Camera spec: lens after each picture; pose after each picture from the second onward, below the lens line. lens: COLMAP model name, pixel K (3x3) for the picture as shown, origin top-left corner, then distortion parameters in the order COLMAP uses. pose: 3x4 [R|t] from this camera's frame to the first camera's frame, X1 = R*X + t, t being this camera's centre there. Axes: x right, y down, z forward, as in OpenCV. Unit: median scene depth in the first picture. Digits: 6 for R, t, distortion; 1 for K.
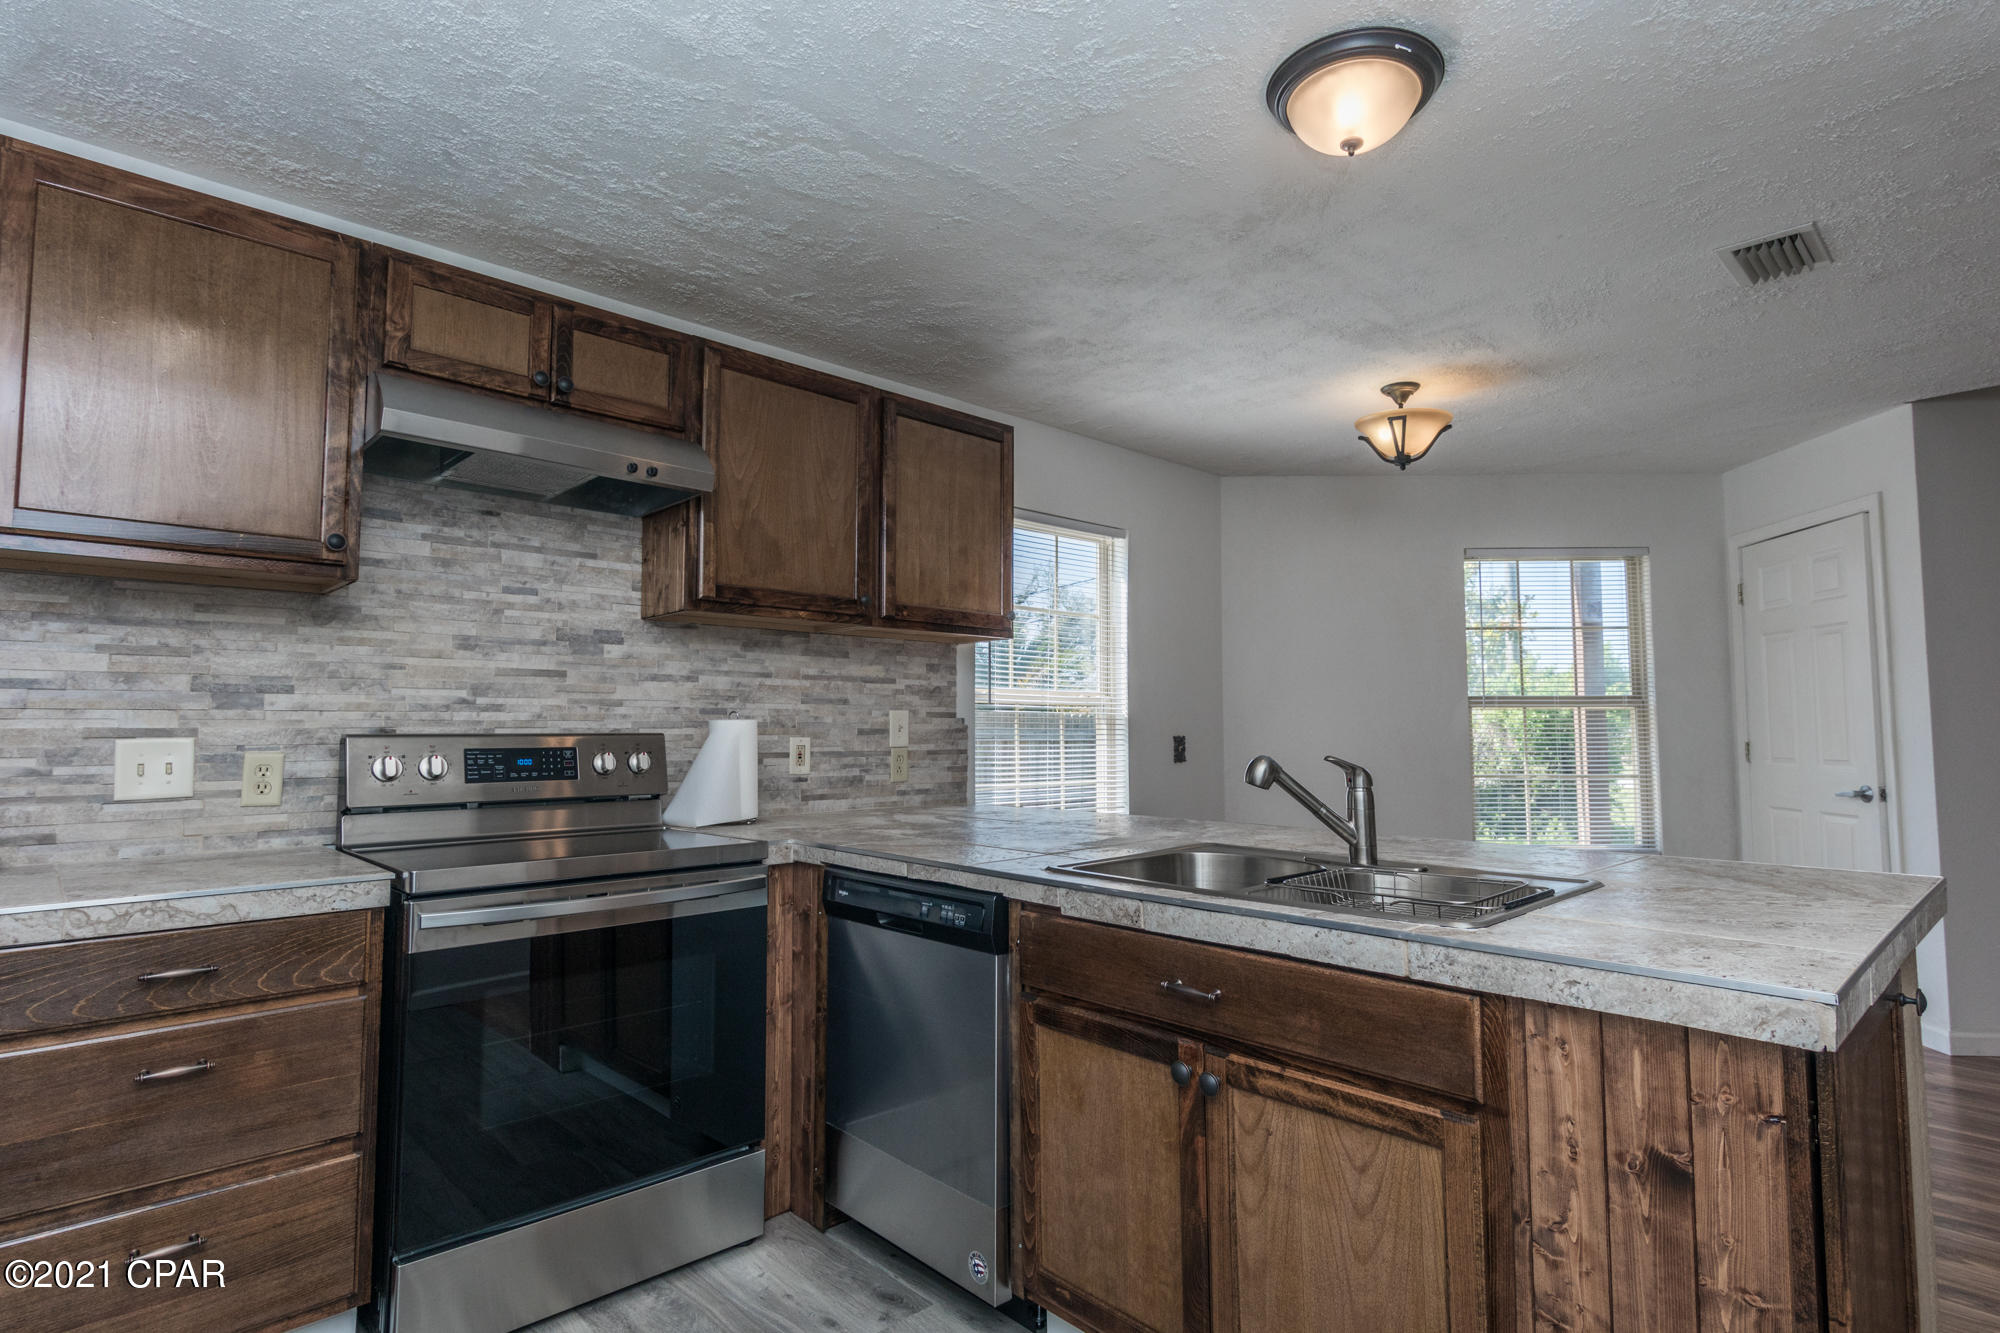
lens RADIAL K [[1016.4, 0, 1008.6], [0, 1016.4, 667.1], [0, 0, 1]] dist [0.004450, -0.000166]
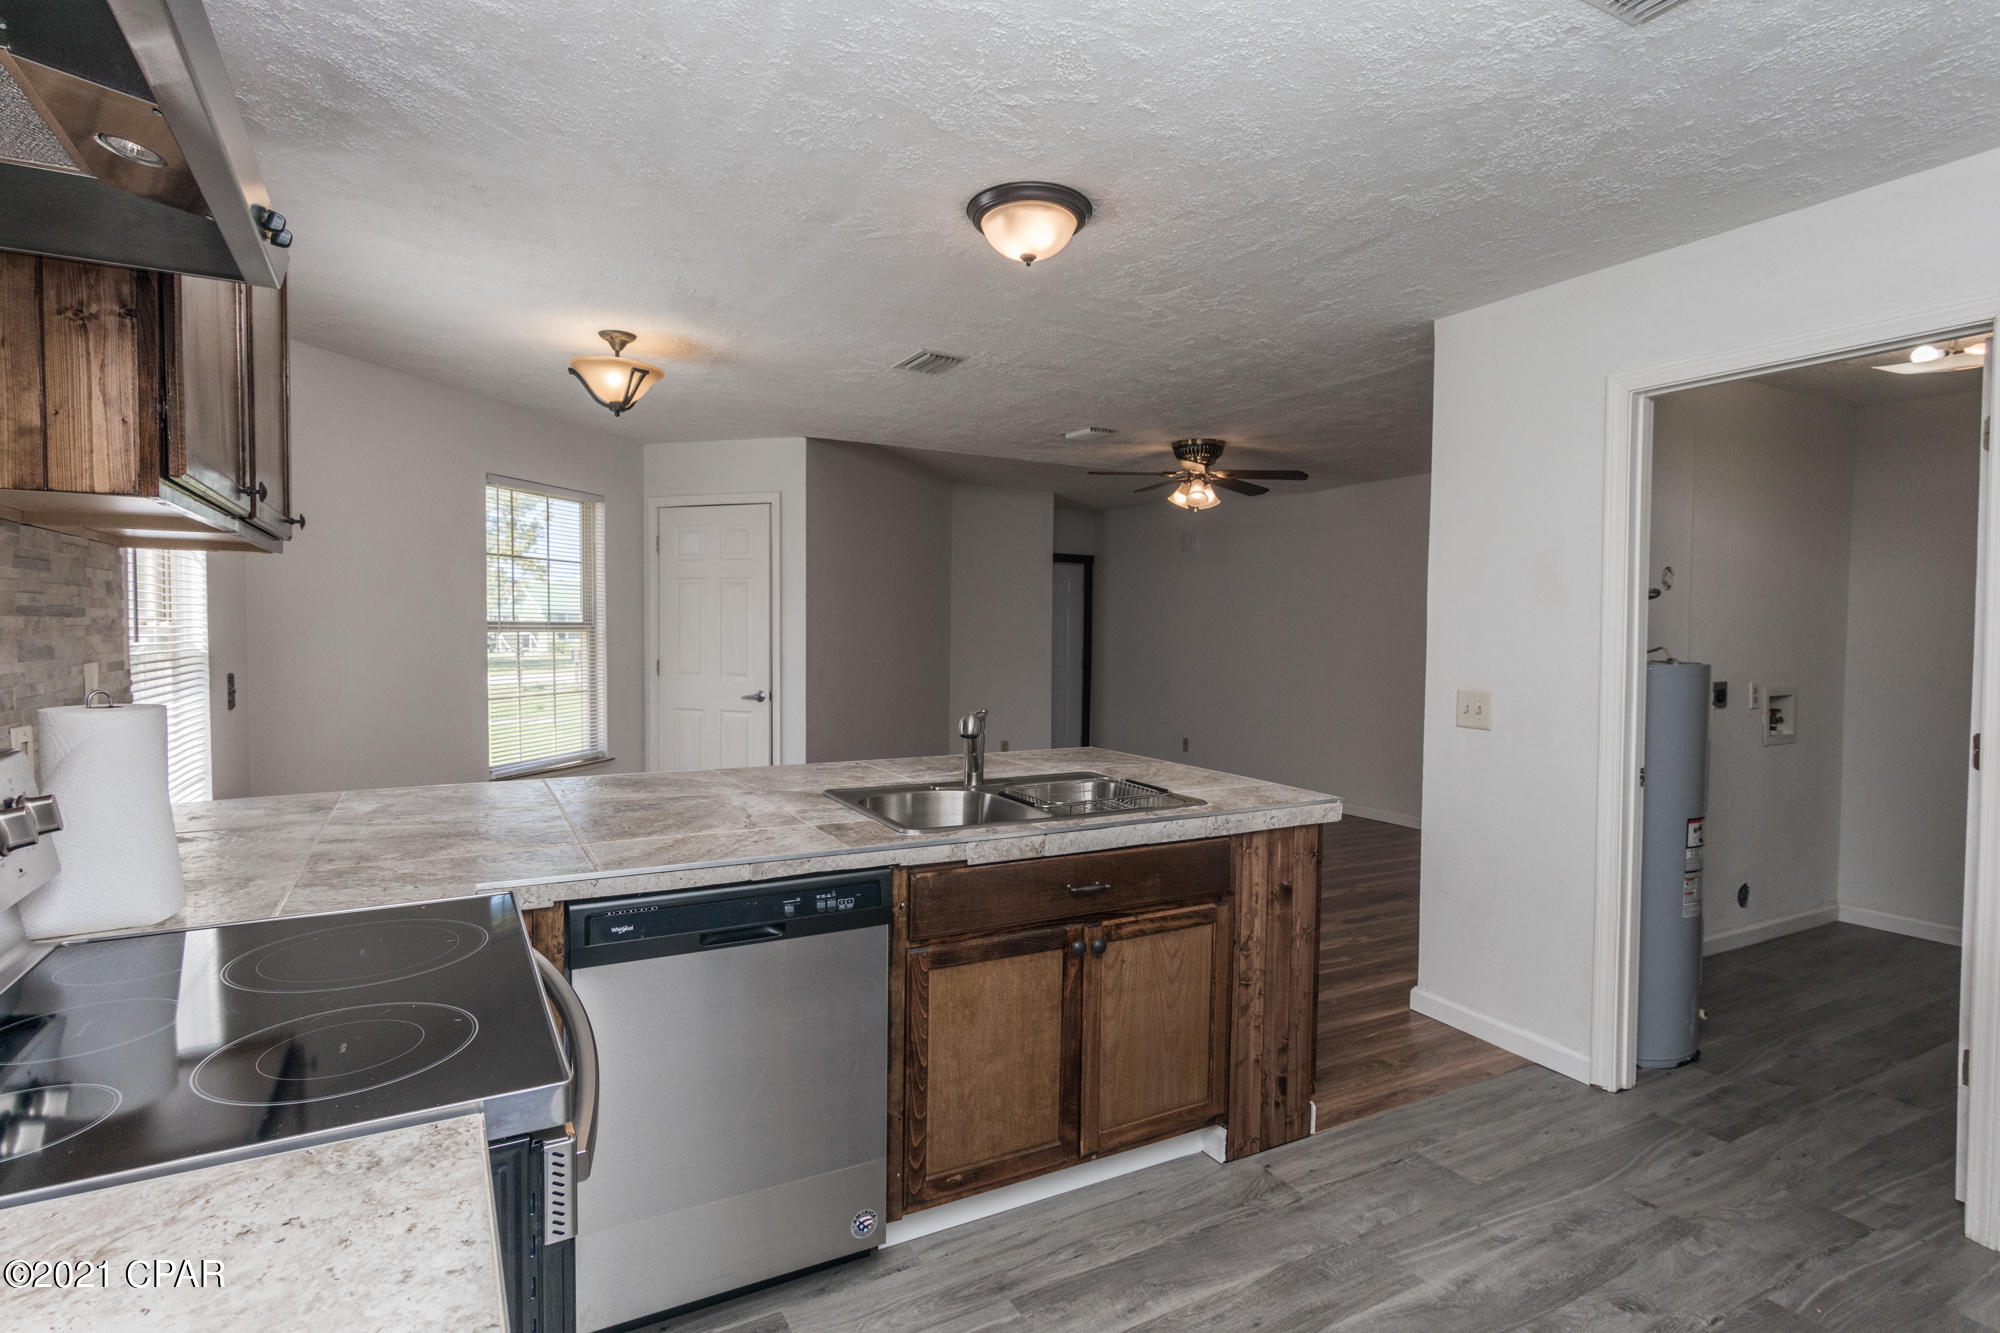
lens RADIAL K [[999.2, 0, 1000.0], [0, 999.2, 666.5], [0, 0, 1]] dist [0.003038, -0.000147]
pose [[0.243201, -0.033382, 0.969401, -0.607061], [-0.072570, 0.995980, 0.052504, -0.025228], [-0.967257, -0.083118, 0.239801, 0.420015]]
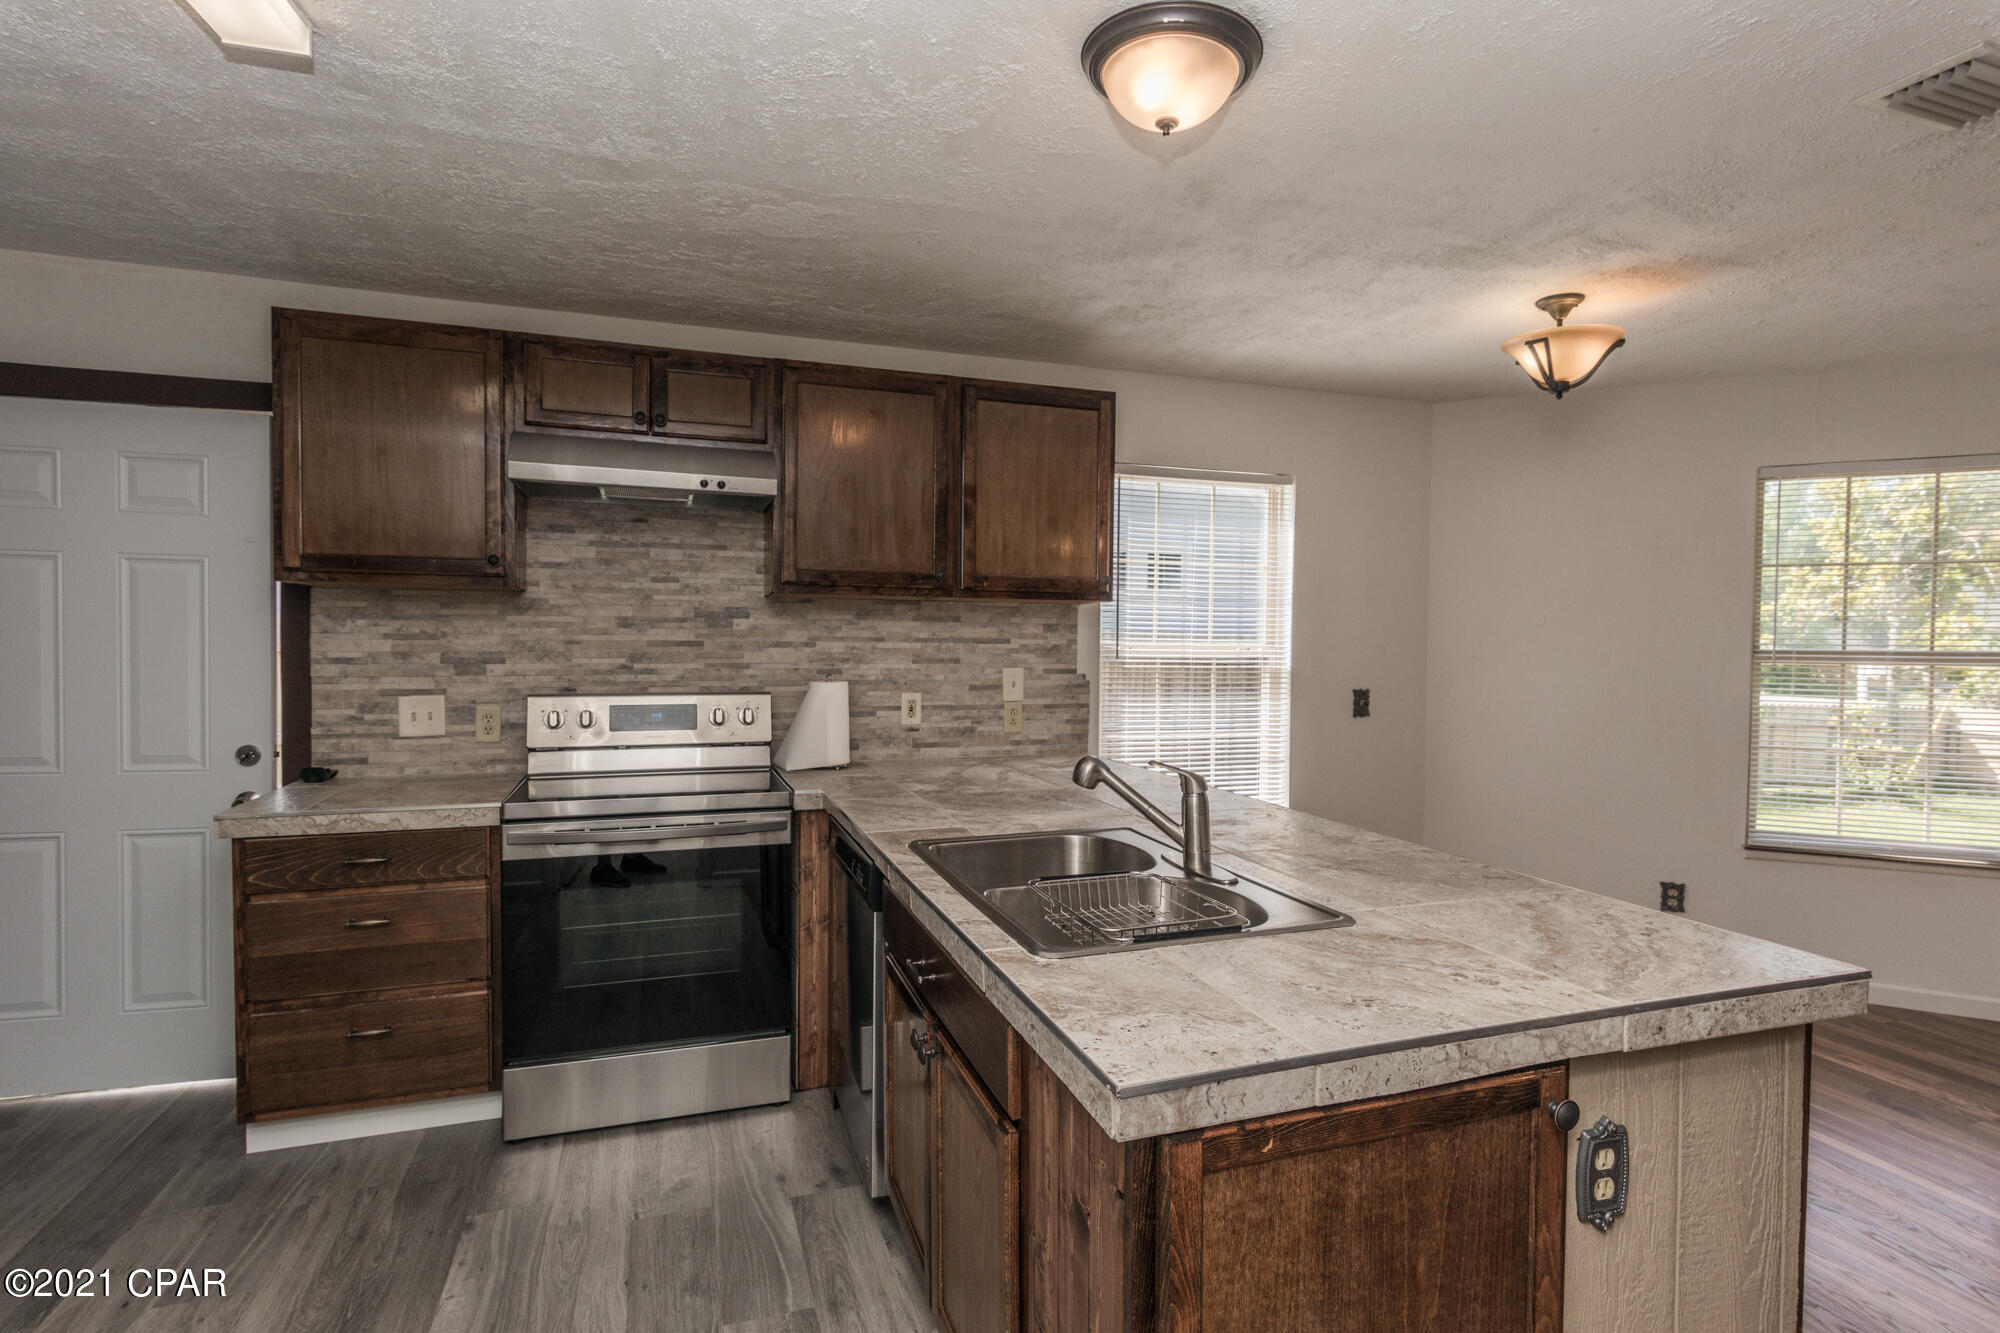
lens RADIAL K [[987.9, 0, 1000.0], [0, 987.9, 666.5], [0, 0, 1]] dist [0.004066, -0.000100]
pose [[0.908685, 0.021179, -0.416944, 0.368631], [0.016301, 0.996151, 0.086128, -0.057813], [0.417163, -0.085060, 0.904842, 0.037633]]
